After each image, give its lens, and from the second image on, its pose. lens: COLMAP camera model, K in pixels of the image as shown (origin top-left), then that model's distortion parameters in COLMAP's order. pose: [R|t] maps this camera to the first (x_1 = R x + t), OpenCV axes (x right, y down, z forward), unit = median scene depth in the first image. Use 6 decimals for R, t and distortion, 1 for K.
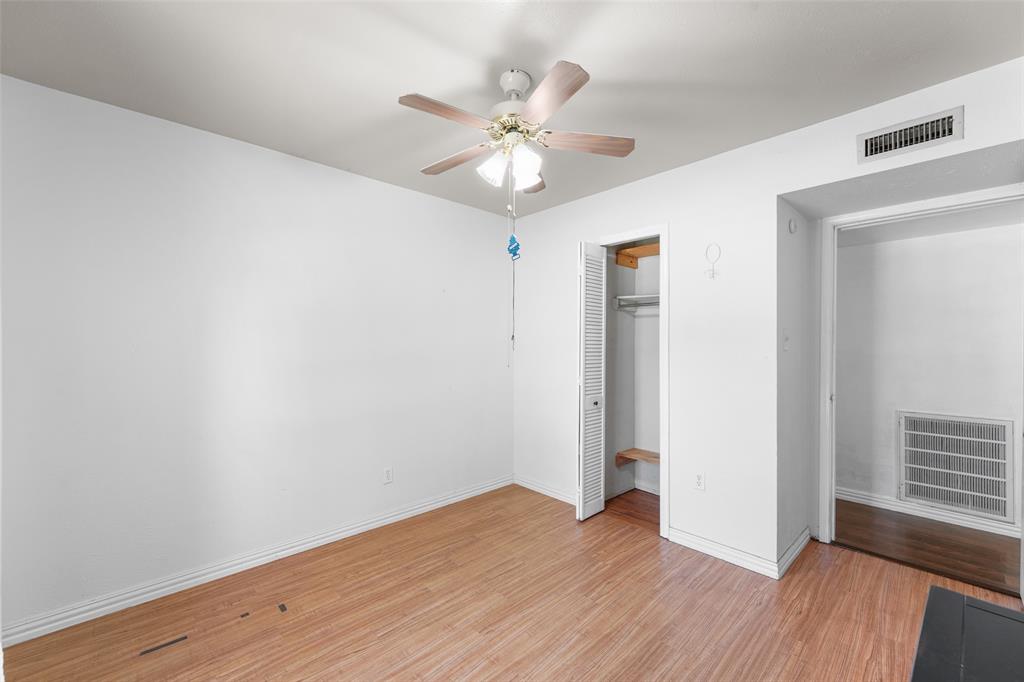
lens RADIAL K [[410.8, 0, 508.1], [0, 410.8, 342.1], [0, 0, 1]] dist [0.005731, -0.000376]
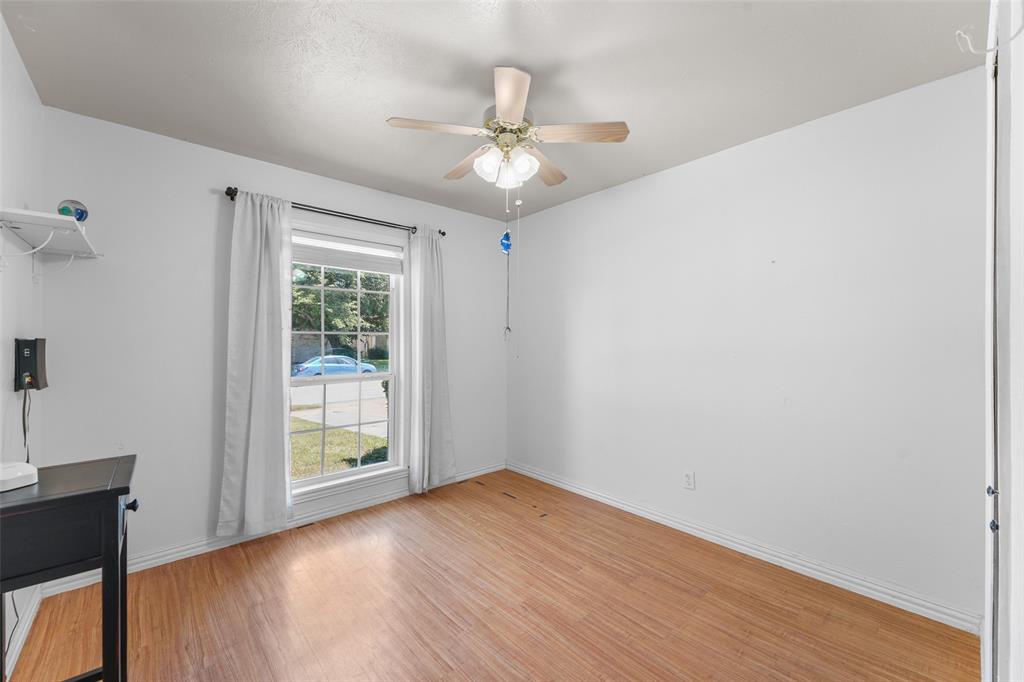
lens RADIAL K [[410.8, 0, 508.1], [0, 410.8, 339.9], [0, 0, 1]] dist [0.005731, -0.000376]
pose [[-0.016532, 0.000749, -0.999863, 0.879709], [-0.000060, 1.000000, 0.000751, 0.012641], [0.999863, 0.000072, -0.016531, 0.849174]]
